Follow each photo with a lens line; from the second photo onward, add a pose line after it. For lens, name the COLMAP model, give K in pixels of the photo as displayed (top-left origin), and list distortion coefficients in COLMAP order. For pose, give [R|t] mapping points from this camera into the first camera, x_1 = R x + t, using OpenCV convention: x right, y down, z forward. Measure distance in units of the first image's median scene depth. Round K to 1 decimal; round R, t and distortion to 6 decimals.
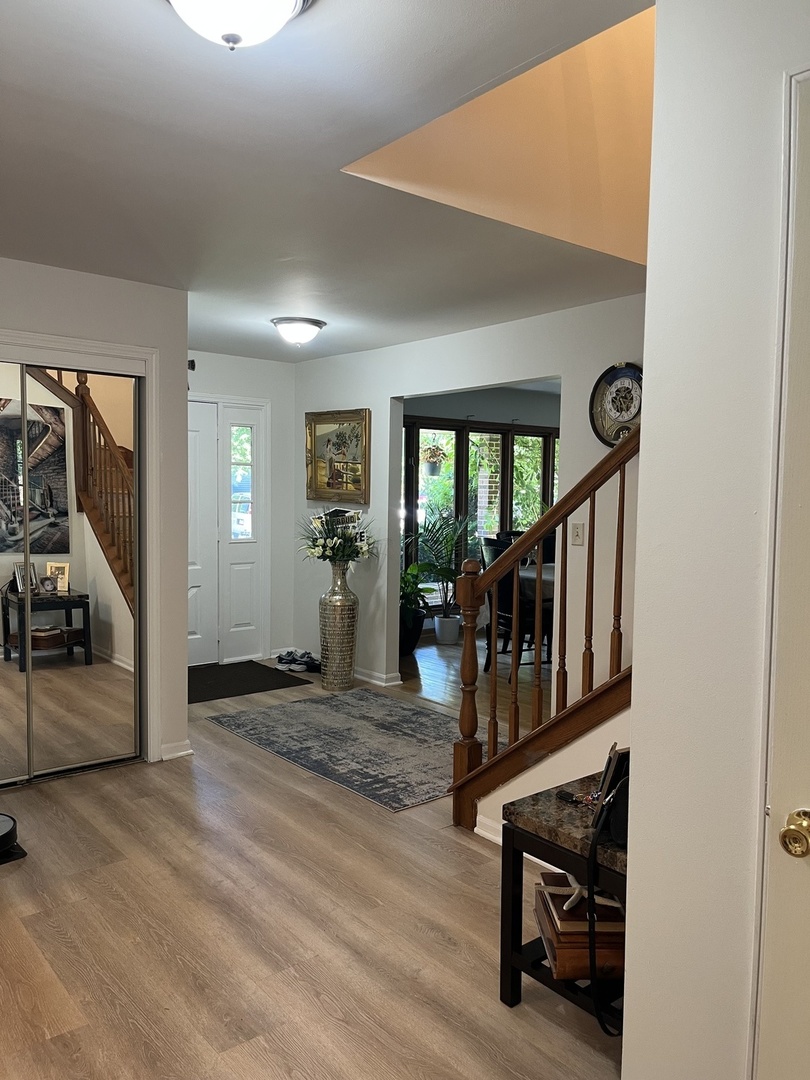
lens RADIAL K [[816.5, 0, 405.0], [0, 816.5, 540.0], [0, 0, 1]] dist [0.008851, -0.000541]
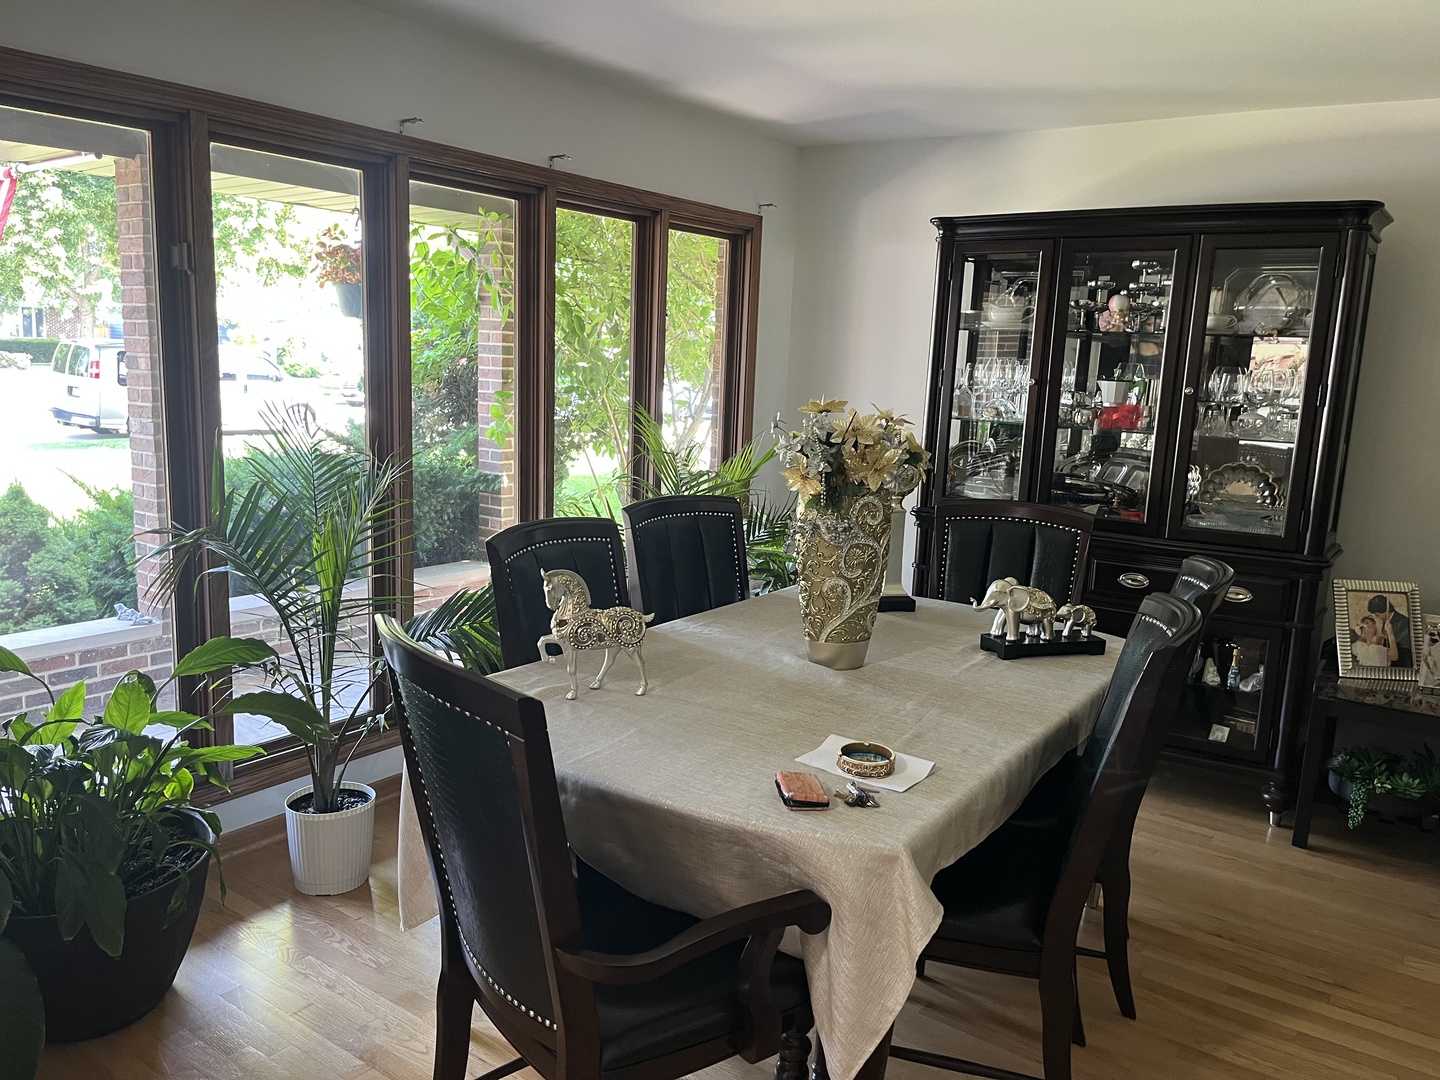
lens RADIAL K [[1088.7, 0, 720.0], [0, 1088.7, 540.0], [0, 0, 1]] dist [0.008851, -0.000541]
pose [[0.964398, -0.017070, 0.263903, 0.072391], [-0.013260, 0.993538, 0.112724, -0.037772], [-0.264122, -0.112210, 0.957940, 0.493085]]
